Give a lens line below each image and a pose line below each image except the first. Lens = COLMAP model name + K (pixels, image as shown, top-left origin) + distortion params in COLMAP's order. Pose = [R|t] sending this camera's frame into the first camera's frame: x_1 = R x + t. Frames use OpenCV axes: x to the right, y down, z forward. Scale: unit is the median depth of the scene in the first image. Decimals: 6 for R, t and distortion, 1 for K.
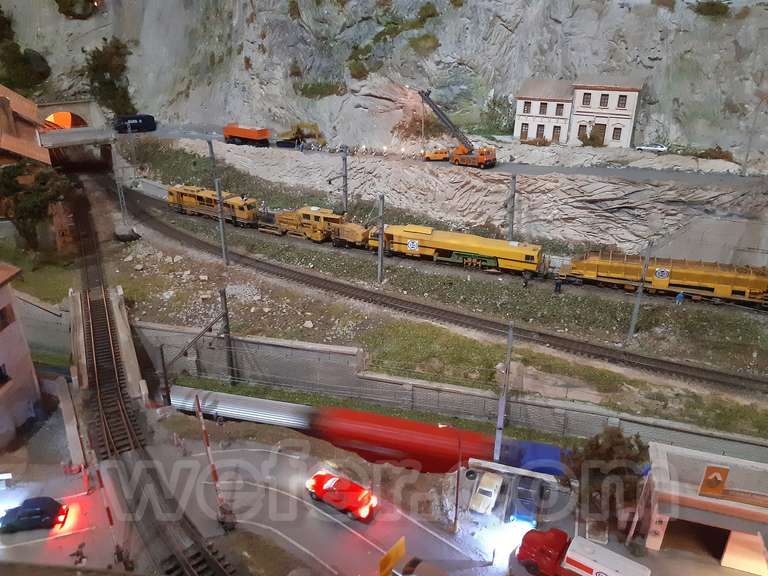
lens RADIAL K [[599.1, 0, 383.5], [0, 599.1, 280.5], [0, 0, 1]] dist [0.072098, -0.146822]
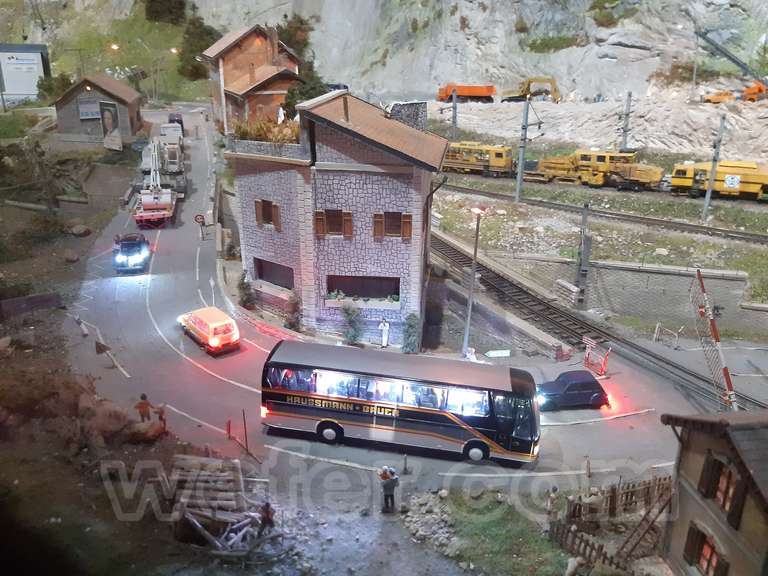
lens RADIAL K [[599.1, 0, 383.5], [0, 599.1, 280.5], [0, 0, 1]] dist [0.072098, -0.146822]
pose [[0.997459, 0.019153, -0.068623, -0.332480], [-0.022996, 0.998185, -0.055657, 0.123280], [0.067433, 0.057094, 0.996089, 0.074172]]
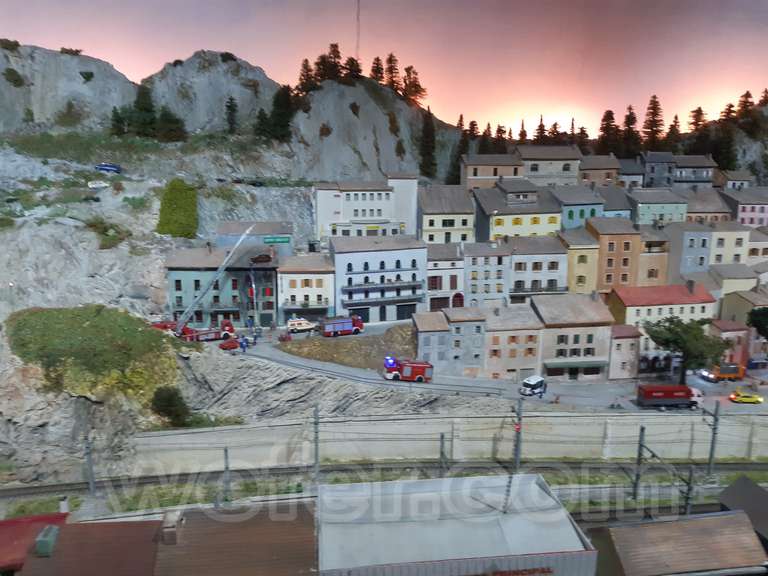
lens RADIAL K [[599.1, 0, 383.5], [0, 599.1, 280.5], [0, 0, 1]] dist [0.072098, -0.146822]
pose [[0.832710, -0.109161, 0.542843, 0.452465], [0.232208, 0.958845, -0.163387, 0.091276], [-0.502667, 0.262106, 0.823788, -0.478590]]
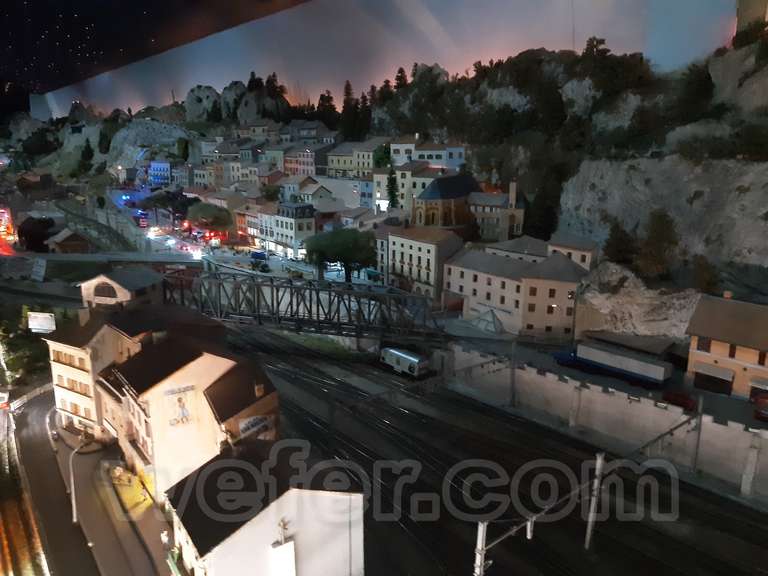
lens RADIAL K [[599.1, 0, 383.5], [0, 599.1, 280.5], [0, 0, 1]] dist [0.072098, -0.146822]
pose [[0.888820, 0.095065, -0.448288, 3.697975], [-0.184123, 0.969895, -0.159381, 0.731642], [0.419641, 0.224201, 0.879565, -1.669190]]
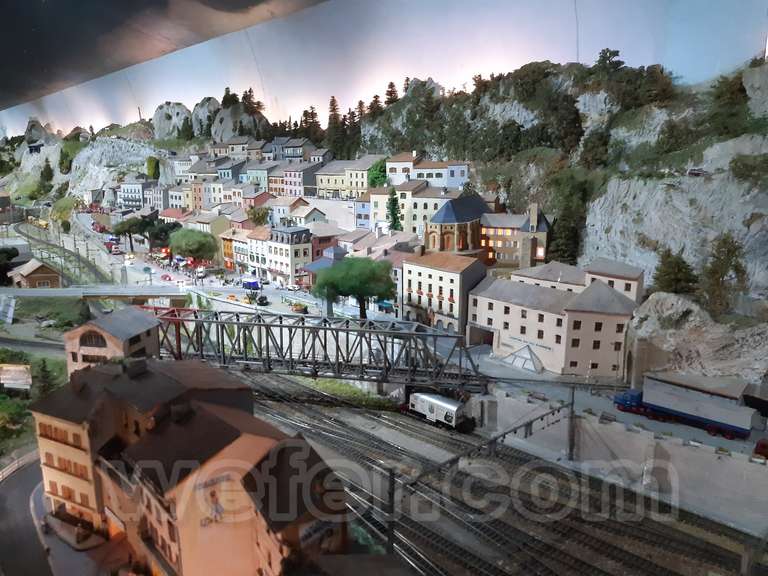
lens RADIAL K [[595.2, 0, 383.3], [0, 595.2, 278.6], [0, 0, 1]] dist [0.084712, -0.159335]
pose [[0.916206, 0.061184, -0.396008, 3.518227], [-0.147715, 0.970244, -0.191849, 0.680854], [0.372487, 0.234270, 0.897982, -1.602416]]
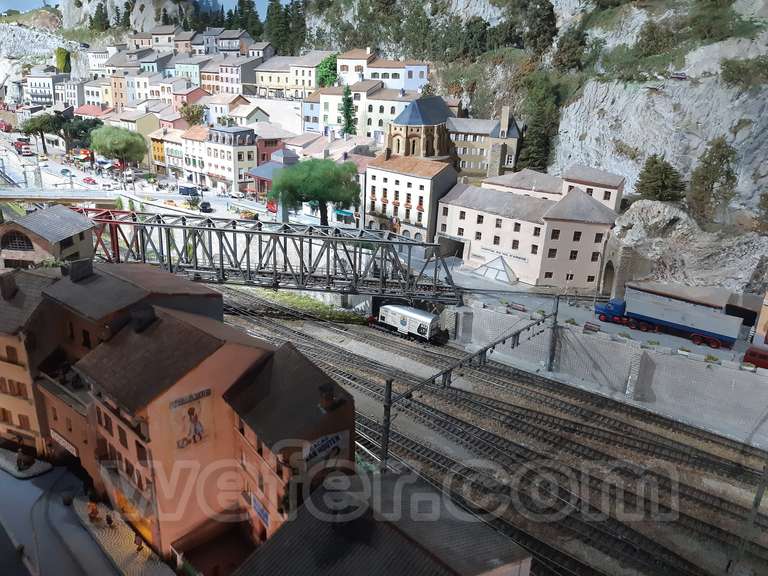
lens RADIAL K [[599.1, 0, 383.5], [0, 599.1, 280.5], [0, 0, 1]] dist [0.072098, -0.146822]
pose [[0.955894, 0.118013, -0.268960, 3.412896], [-0.144094, 0.986380, -0.079317, 0.707937], [0.255936, 0.114574, 0.959880, -1.537248]]
